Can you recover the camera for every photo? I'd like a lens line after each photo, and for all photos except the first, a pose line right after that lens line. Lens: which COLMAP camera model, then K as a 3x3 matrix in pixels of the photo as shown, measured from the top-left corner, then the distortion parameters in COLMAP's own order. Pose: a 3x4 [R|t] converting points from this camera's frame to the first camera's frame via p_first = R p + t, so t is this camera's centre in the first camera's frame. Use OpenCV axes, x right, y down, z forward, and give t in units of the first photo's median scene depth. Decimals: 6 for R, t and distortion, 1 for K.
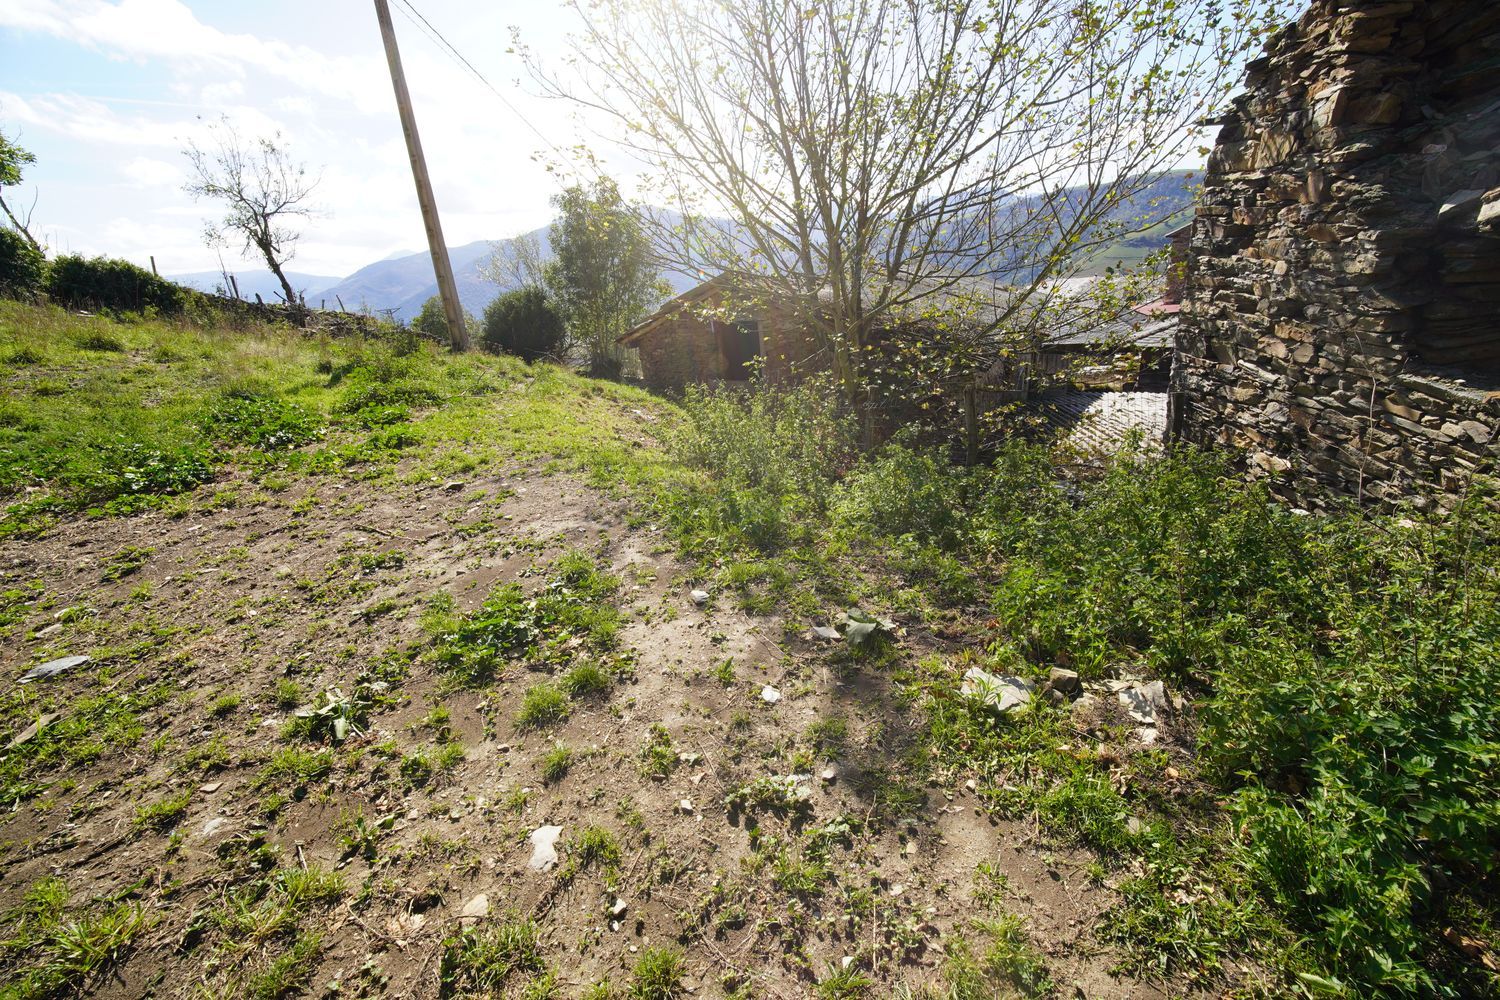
lens RADIAL K [[602.6, 0, 750.3], [0, 602.6, 498.3], [0, 0, 1]] dist [-0.020577, 0.002473]
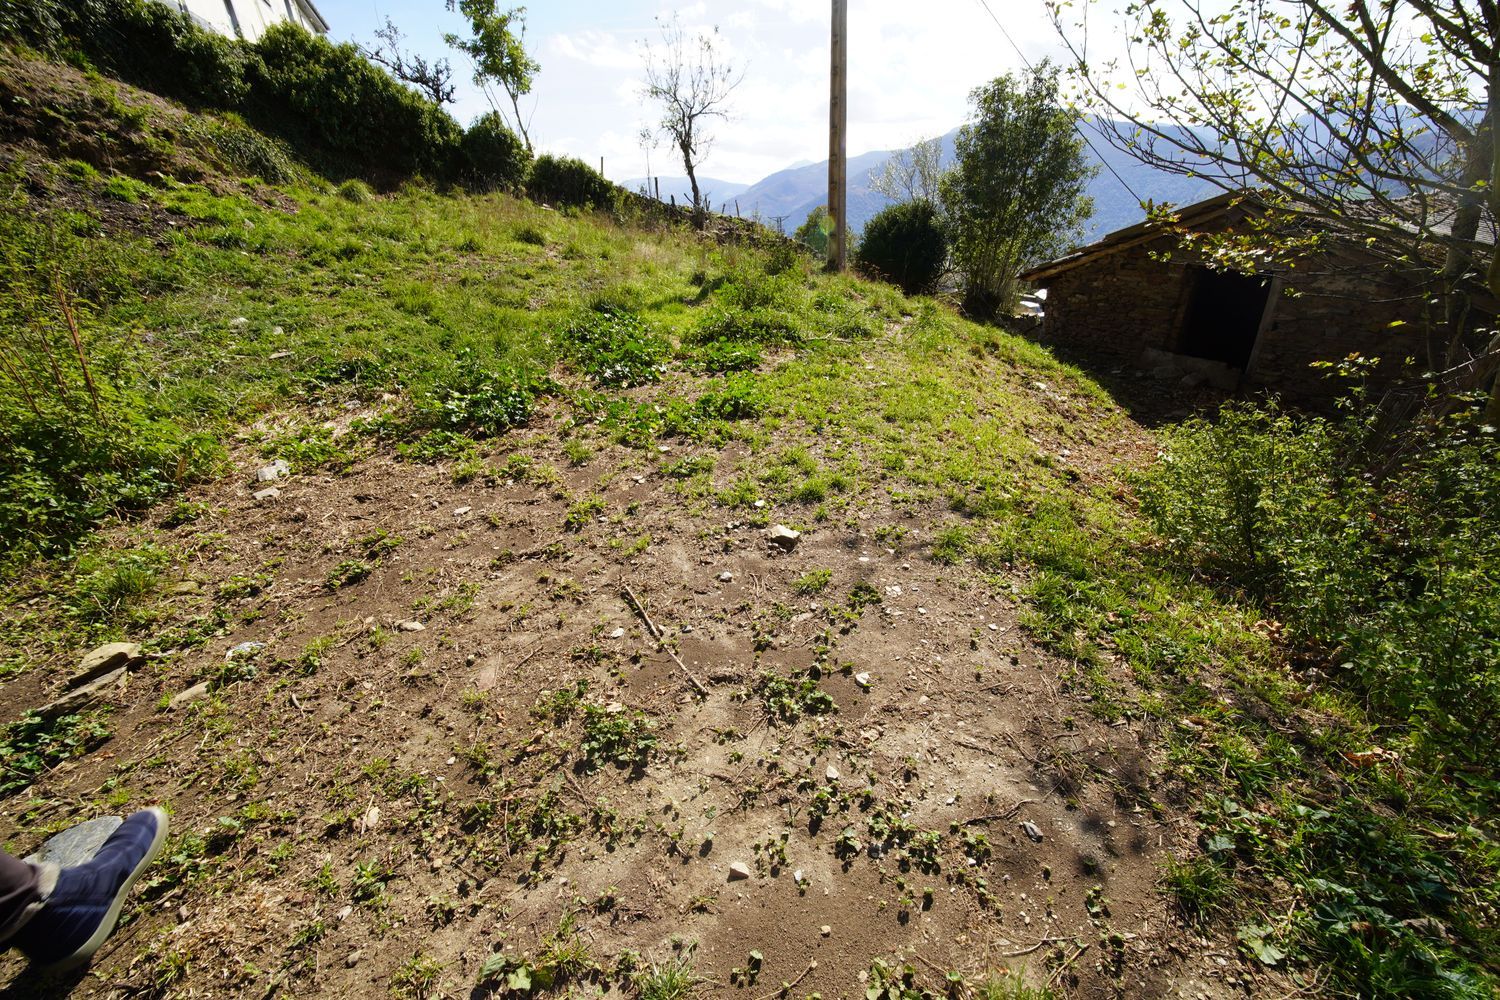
lens RADIAL K [[602.6, 0, 750.2], [0, 602.6, 500.0], [0, 0, 1]] dist [-0.020577, 0.002473]
pose [[0.841451, 0.268659, -0.468810, -0.105807], [-0.209707, 0.961996, 0.174891, -0.063408], [0.497979, -0.048849, 0.865812, 0.197310]]
